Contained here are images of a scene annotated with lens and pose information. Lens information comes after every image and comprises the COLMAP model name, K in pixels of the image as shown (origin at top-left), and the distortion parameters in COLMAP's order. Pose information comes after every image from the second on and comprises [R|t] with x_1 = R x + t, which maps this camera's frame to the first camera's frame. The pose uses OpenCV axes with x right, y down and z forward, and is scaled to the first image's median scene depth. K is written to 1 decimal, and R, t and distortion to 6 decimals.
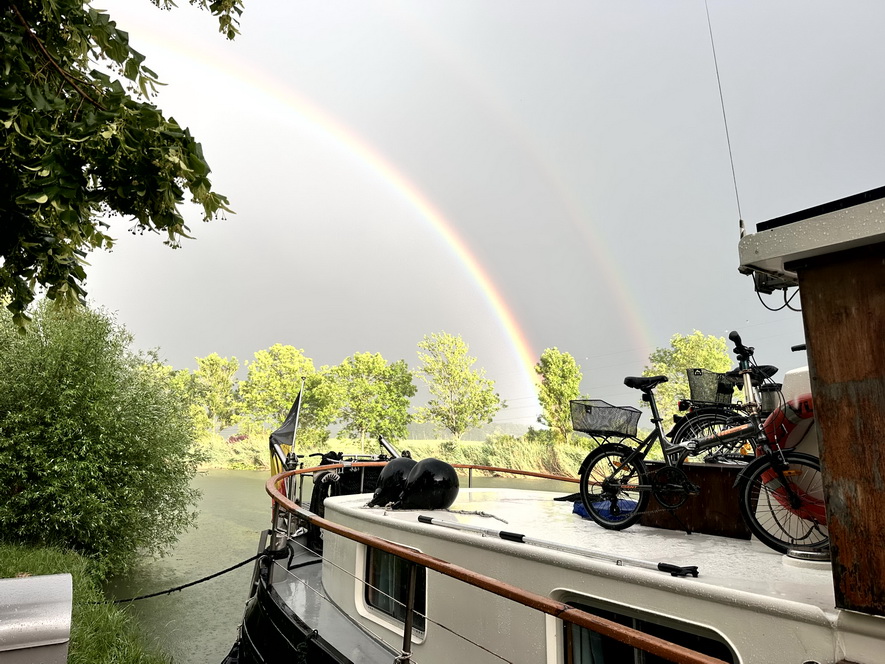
lens RADIAL K [[628.8, 0, 442.5], [0, 628.8, 332.0], [0, 0, 1]] dist [0.081892, -0.089299]
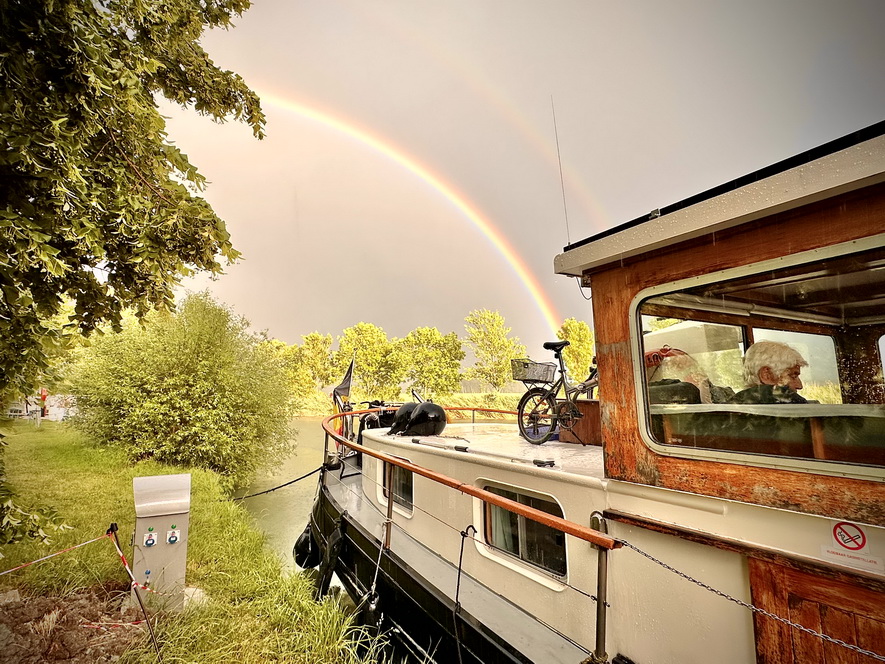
lens RADIAL K [[494.6, 0, 442.5], [0, 494.6, 332.0], [0, 0, 1]] dist [0.015576, -0.000223]
pose [[0.994594, -0.033894, -0.098149, 0.116888], [0.038348, 0.998302, 0.043857, -0.008338], [0.096496, -0.047384, 0.994205, -0.109893]]
